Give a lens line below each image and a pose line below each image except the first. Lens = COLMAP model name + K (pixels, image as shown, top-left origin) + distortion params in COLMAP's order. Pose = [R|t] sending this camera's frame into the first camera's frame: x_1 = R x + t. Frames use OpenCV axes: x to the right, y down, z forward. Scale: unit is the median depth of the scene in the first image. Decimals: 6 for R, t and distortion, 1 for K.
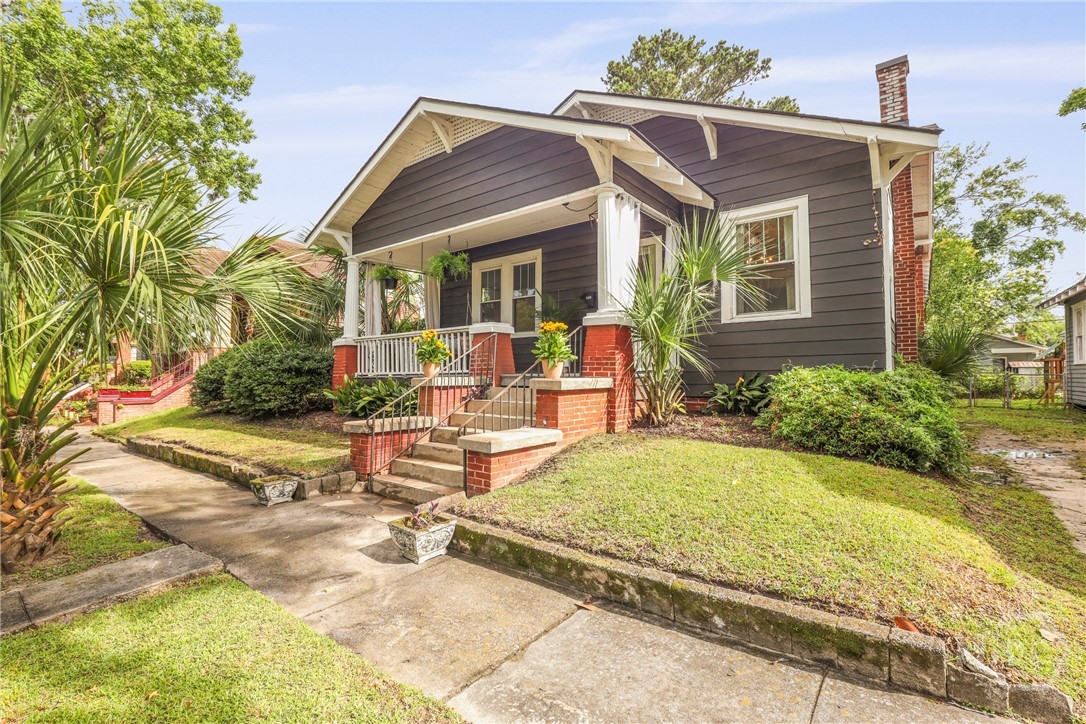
lens RADIAL K [[502.2, 0, 551.3], [0, 502.2, 357.3], [0, 0, 1]] dist [-0.035856, 0.000472]
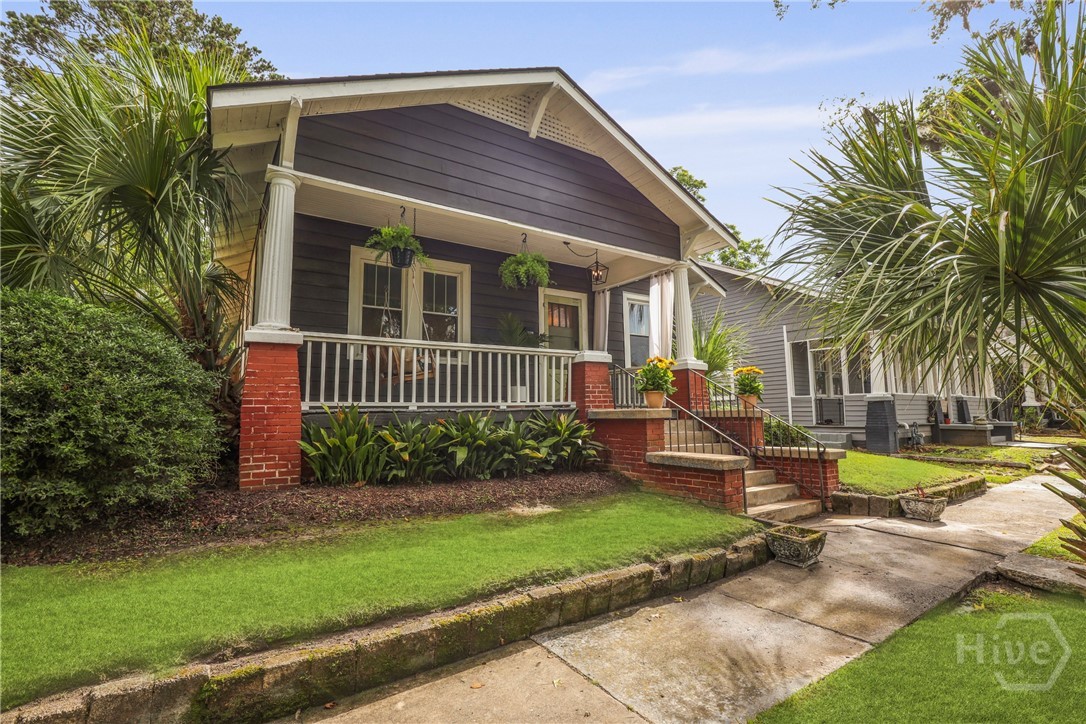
lens RADIAL K [[502.2, 0, 551.3], [0, 502.2, 357.3], [0, 0, 1]] dist [-0.035856, 0.000472]
pose [[0.311530, 0.110923, 0.943740, -0.893581], [-0.022210, 0.993742, -0.109469, 0.039642], [-0.949977, 0.013143, 0.312044, 0.684744]]
